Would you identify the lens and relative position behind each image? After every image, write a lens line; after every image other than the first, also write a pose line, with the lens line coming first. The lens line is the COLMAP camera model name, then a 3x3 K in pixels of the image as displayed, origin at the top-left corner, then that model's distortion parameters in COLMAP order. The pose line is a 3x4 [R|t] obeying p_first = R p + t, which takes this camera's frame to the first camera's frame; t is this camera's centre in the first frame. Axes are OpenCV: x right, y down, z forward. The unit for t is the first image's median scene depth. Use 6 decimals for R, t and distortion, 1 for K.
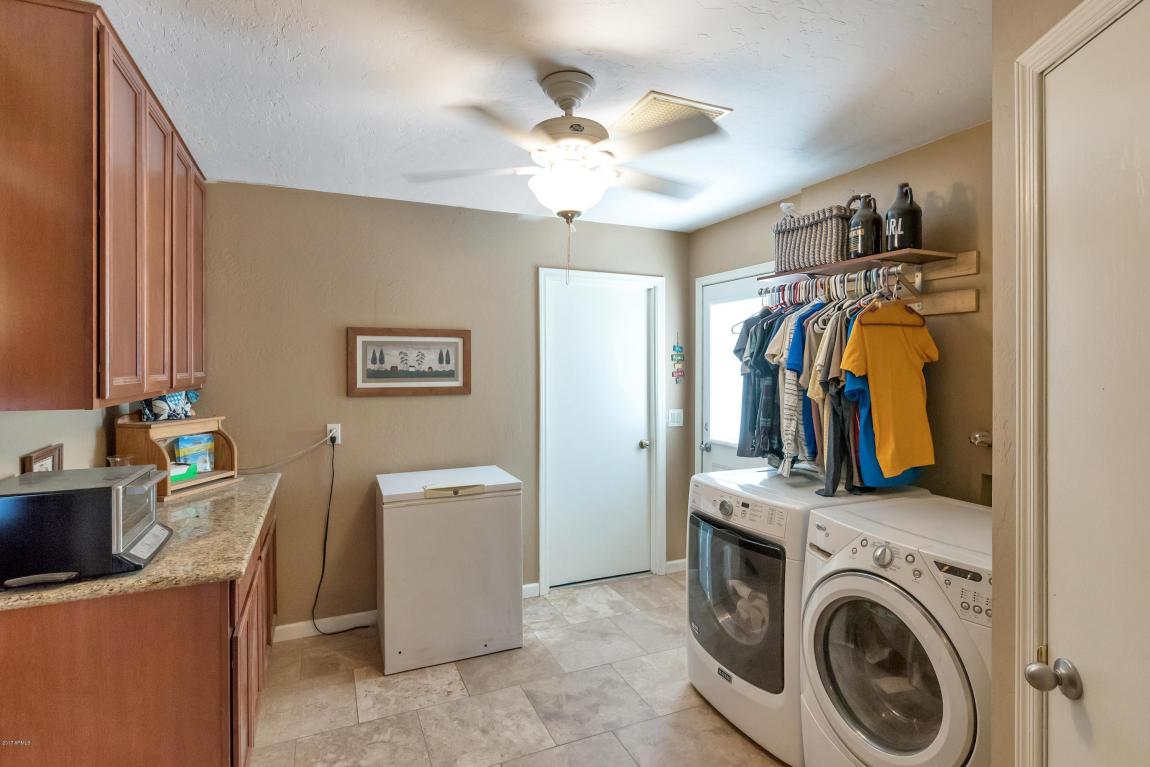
lens RADIAL K [[565.2, 0, 574.7], [0, 565.2, 373.3], [0, 0, 1]] dist [-0.000090, -0.000002]
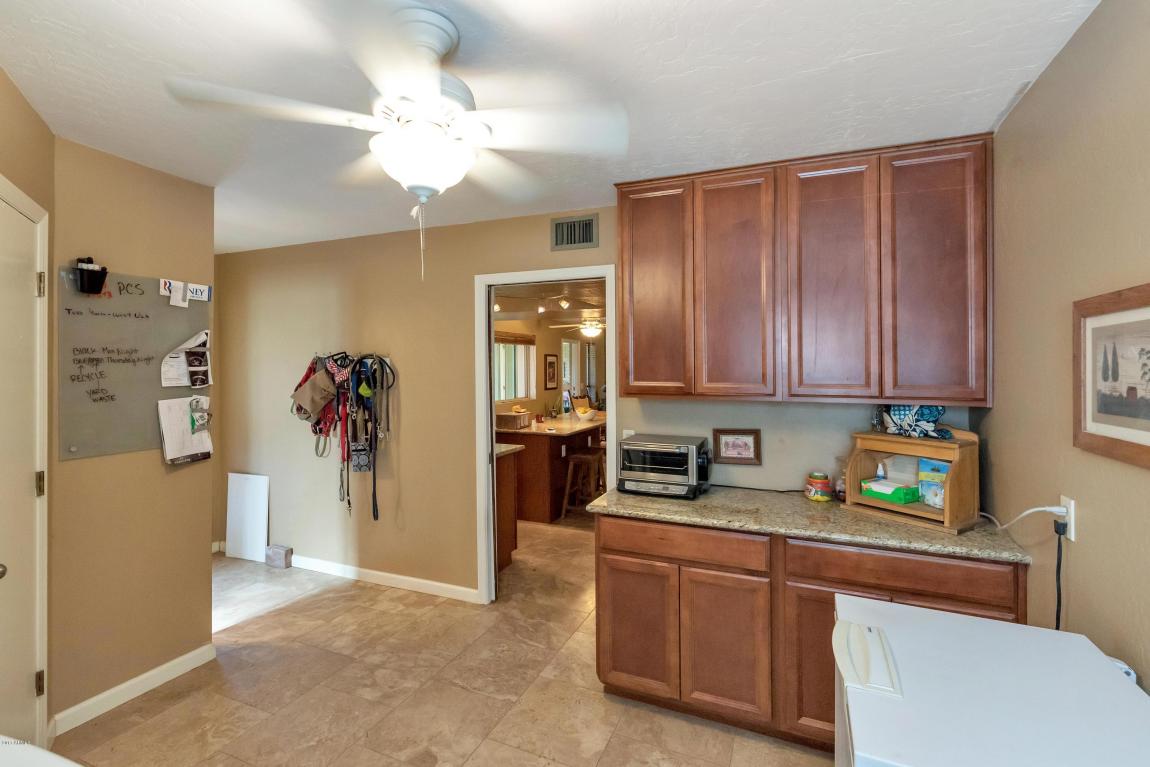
lens RADIAL K [[526.9, 0, 575.8], [0, 526.9, 372.7], [0, 0, 1]] dist [0.008515, 0.000155]
pose [[-0.738186, 0.010124, -0.674522, 0.214362], [-0.004891, 0.999781, 0.020359, -0.028799], [0.674580, 0.018328, -0.737974, 1.040203]]
